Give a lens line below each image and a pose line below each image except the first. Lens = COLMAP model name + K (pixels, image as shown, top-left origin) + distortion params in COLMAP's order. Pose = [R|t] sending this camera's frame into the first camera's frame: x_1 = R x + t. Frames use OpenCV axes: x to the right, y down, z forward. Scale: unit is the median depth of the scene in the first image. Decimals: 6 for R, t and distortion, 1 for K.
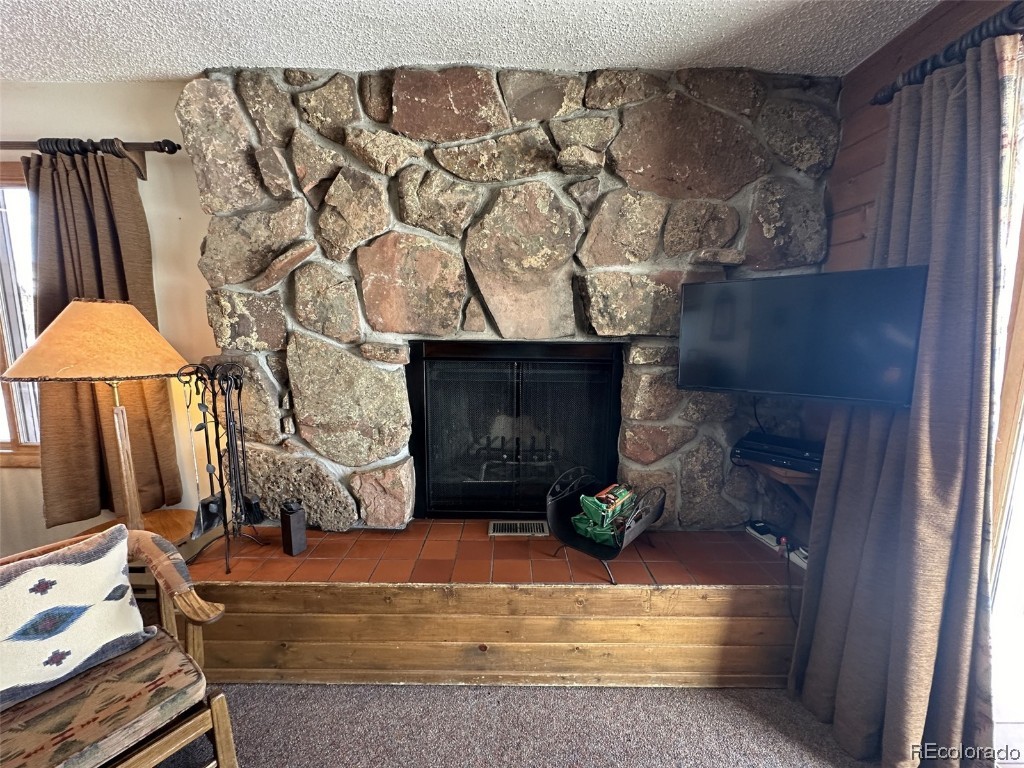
lens RADIAL K [[409.3, 0, 510.4], [0, 409.3, 384.6], [0, 0, 1]] dist [-0.003699, 0.000153]
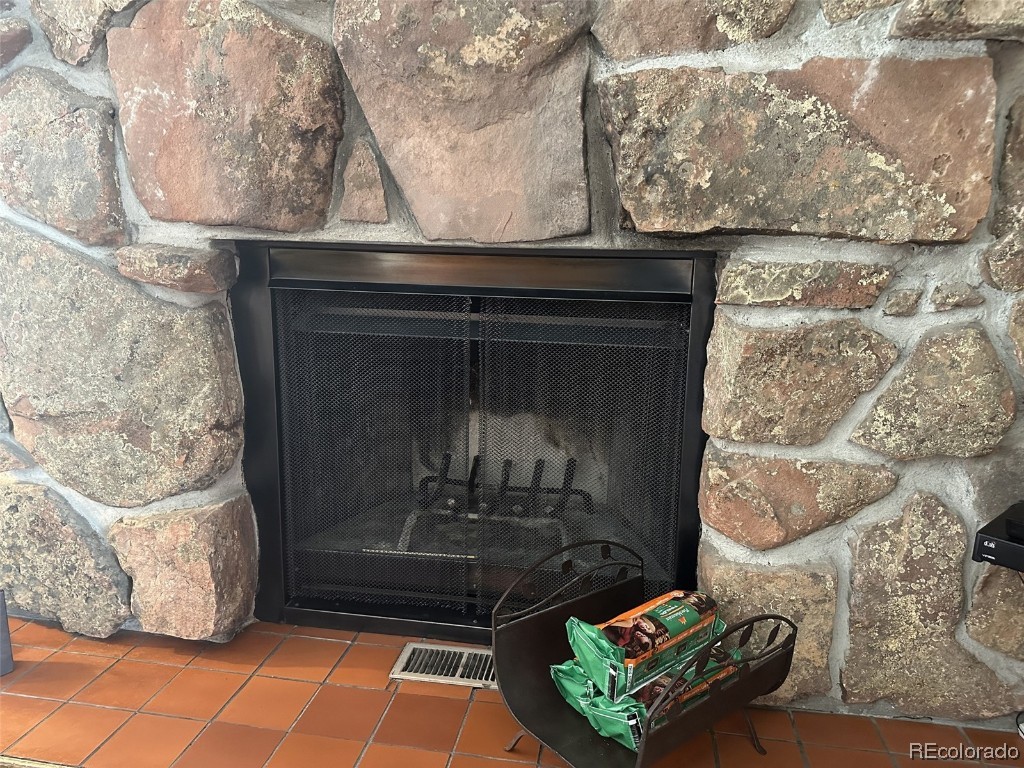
lens RADIAL K [[725.6, 0, 511.2], [0, 725.6, 380.2], [0, 0, 1]] dist [0.020836, -0.020338]
pose [[0.985440, 0.040728, -0.165074, 0.205613], [-0.032532, 0.998114, 0.052054, -0.005959], [0.166883, -0.045926, 0.984907, 0.251151]]
